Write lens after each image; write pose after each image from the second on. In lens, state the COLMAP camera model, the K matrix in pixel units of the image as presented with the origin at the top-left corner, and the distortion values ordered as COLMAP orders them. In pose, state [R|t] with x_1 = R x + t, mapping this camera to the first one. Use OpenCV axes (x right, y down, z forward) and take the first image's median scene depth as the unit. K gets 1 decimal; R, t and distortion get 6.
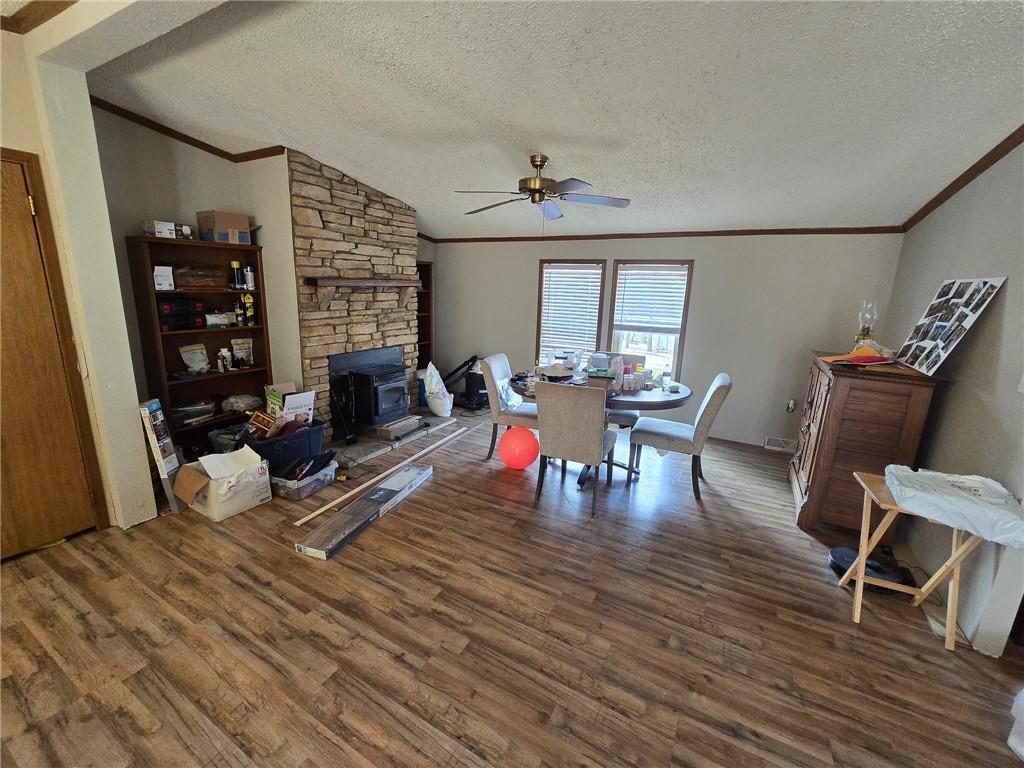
lens RADIAL K [[423.4, 0, 505.8], [0, 423.4, 376.6], [0, 0, 1]] dist [-0.003323, -0.000490]
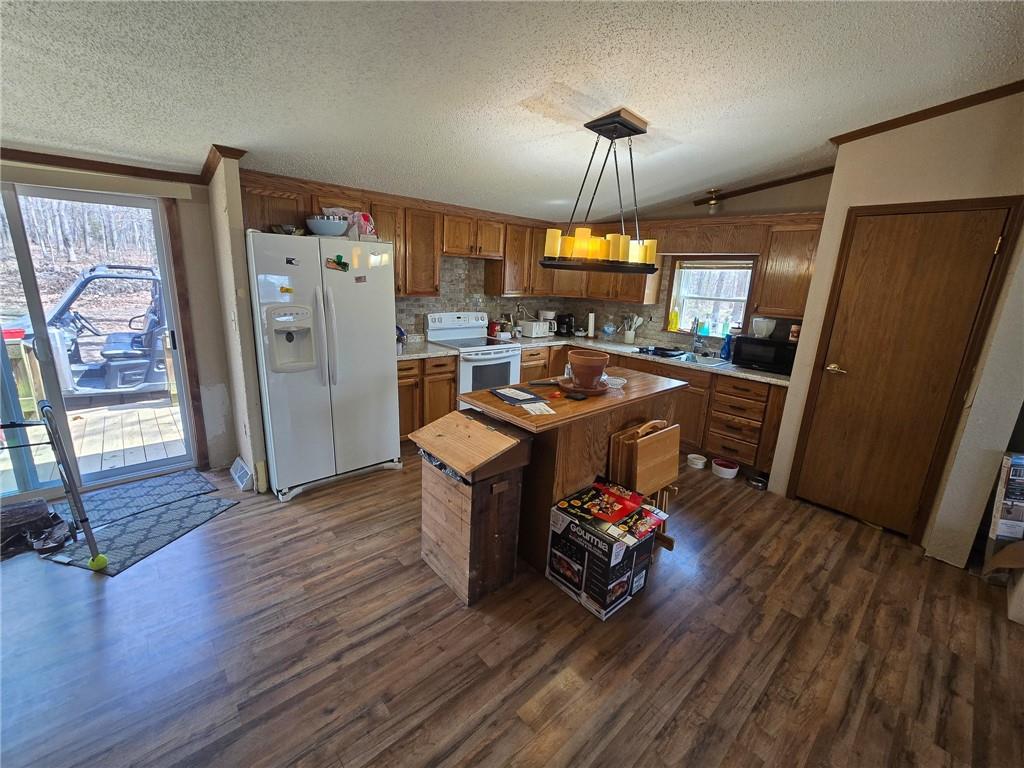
lens RADIAL K [[423.4, 0, 515.7], [0, 423.4, 377.8], [0, 0, 1]] dist [-0.003323, -0.000490]
pose [[-0.315660, 0.182181, -0.931219, 0.249180], [-0.260027, 0.927218, 0.269541, -0.046479], [0.912548, 0.327226, -0.245314, 0.183755]]
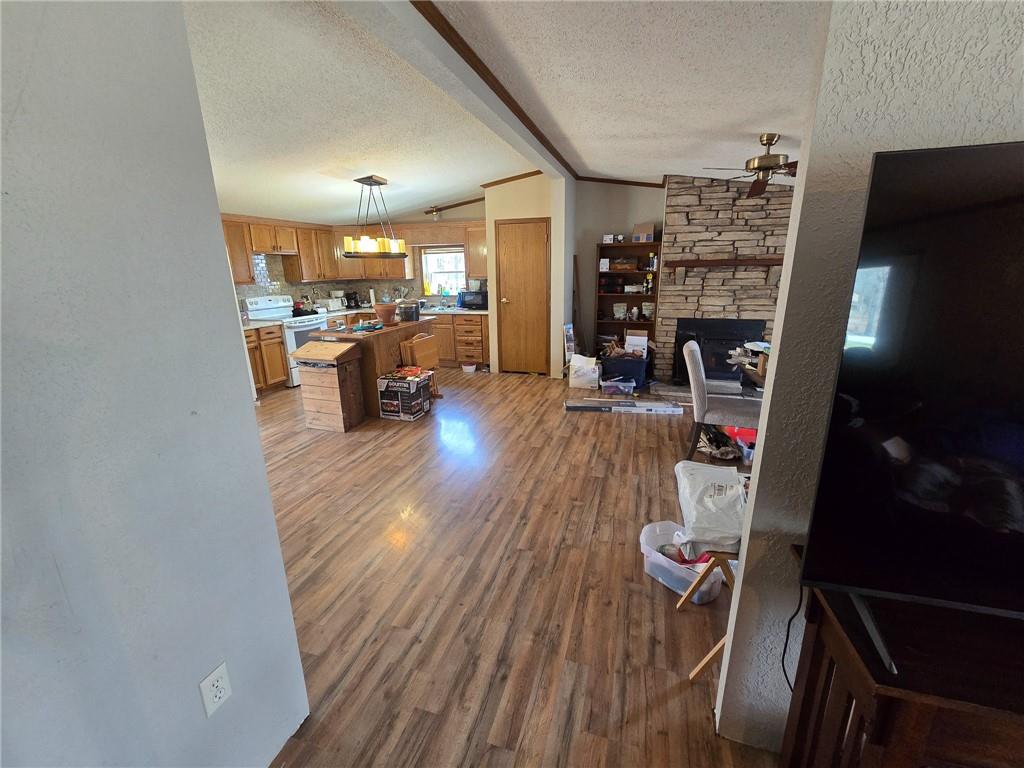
lens RADIAL K [[423.4, 0, 513.2], [0, 423.4, 376.5], [0, 0, 1]] dist [-0.003323, -0.000490]
pose [[0.200432, 0.216968, -0.955380, 1.084969], [-0.190589, 0.965174, 0.179208, -0.012543], [0.960990, 0.146166, 0.234804, 0.241776]]
